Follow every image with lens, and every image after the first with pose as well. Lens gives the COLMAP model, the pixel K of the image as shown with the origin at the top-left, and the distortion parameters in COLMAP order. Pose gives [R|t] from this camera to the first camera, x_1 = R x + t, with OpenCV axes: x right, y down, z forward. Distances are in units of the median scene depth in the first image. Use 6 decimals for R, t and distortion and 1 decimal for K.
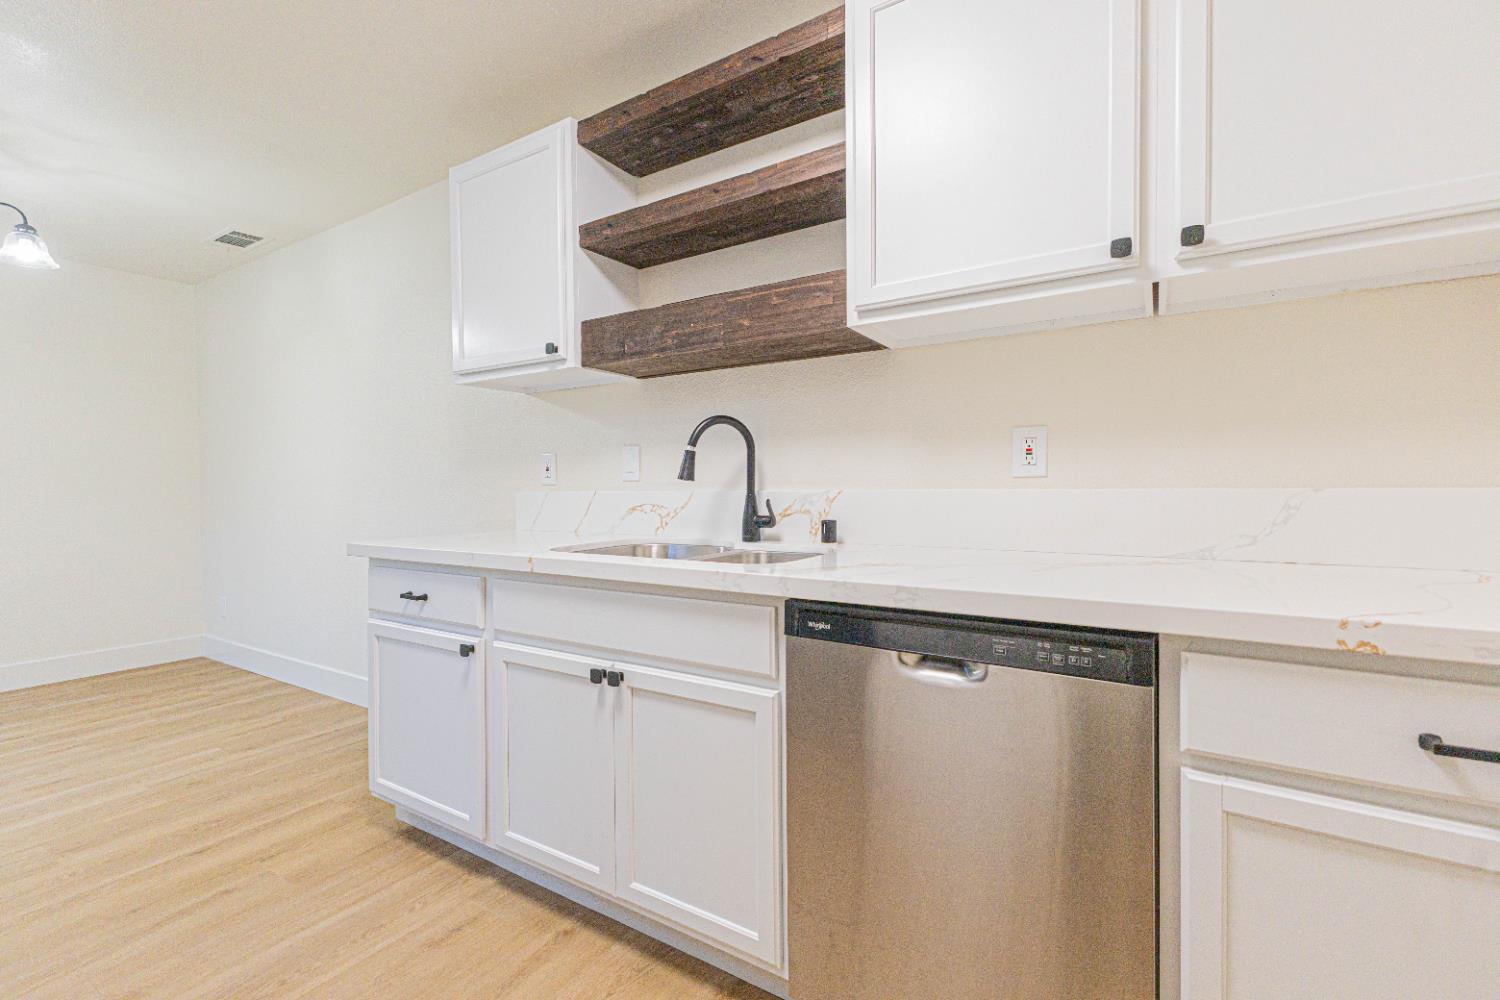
lens RADIAL K [[643.9, 0, 751.2], [0, 643.9, 496.2], [0, 0, 1]] dist [0.001622, -0.000645]
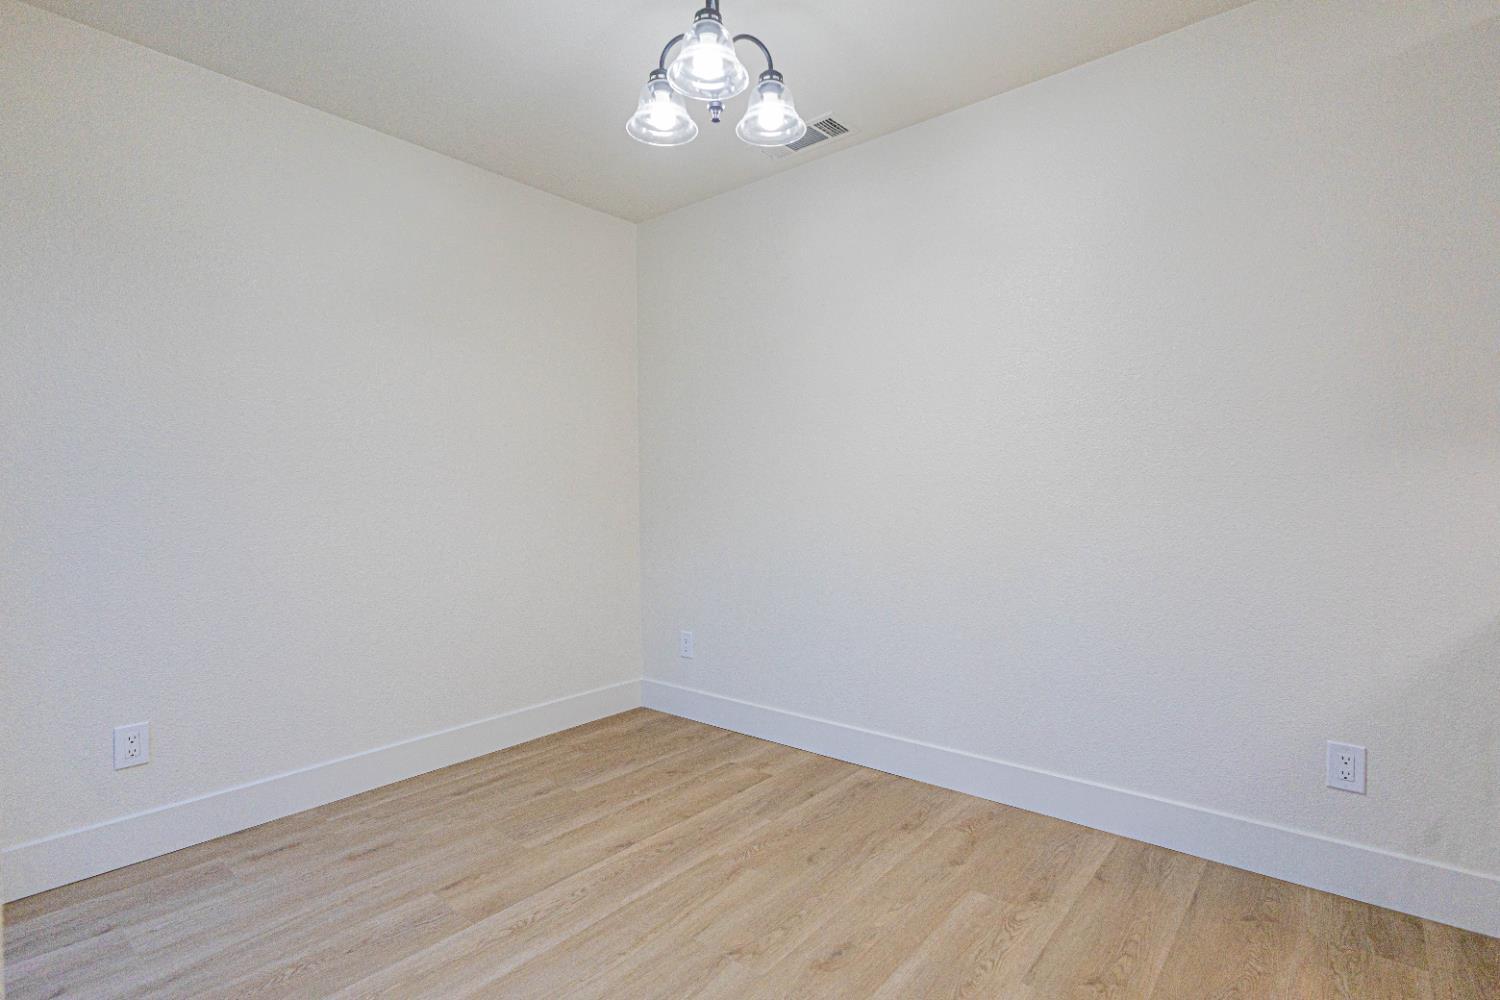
lens RADIAL K [[714.8, 0, 746.7], [0, 714.8, 492.2], [0, 0, 1]] dist [0.002075, 0.000426]
pose [[0.989704, -0.004034, -0.143072, -0.946376], [0.002366, 0.999927, -0.011821, 0.006448], [0.143110, 0.011360, 0.989642, 0.267196]]
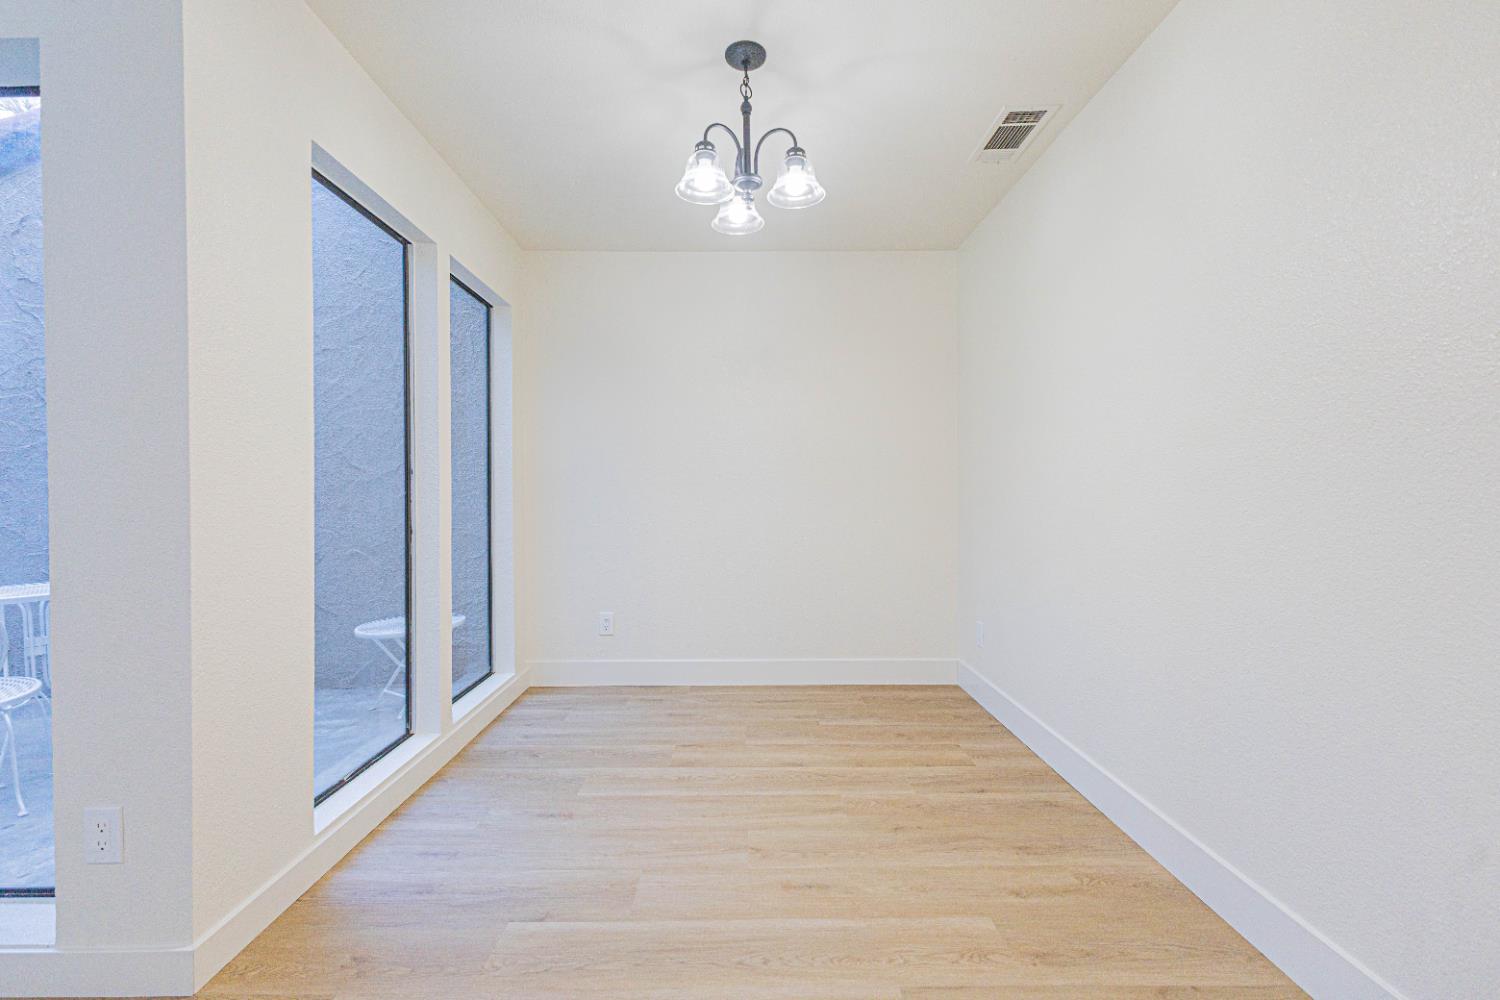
lens RADIAL K [[639.4, 0, 760.7], [0, 639.4, 495.3], [0, 0, 1]] dist [0.002039, 0.000470]
pose [[0.543745, 0.010483, -0.839185, -0.445688], [-0.011827, 0.999918, 0.004828, -0.004582], [0.839167, 0.007300, 0.543825, 0.492188]]
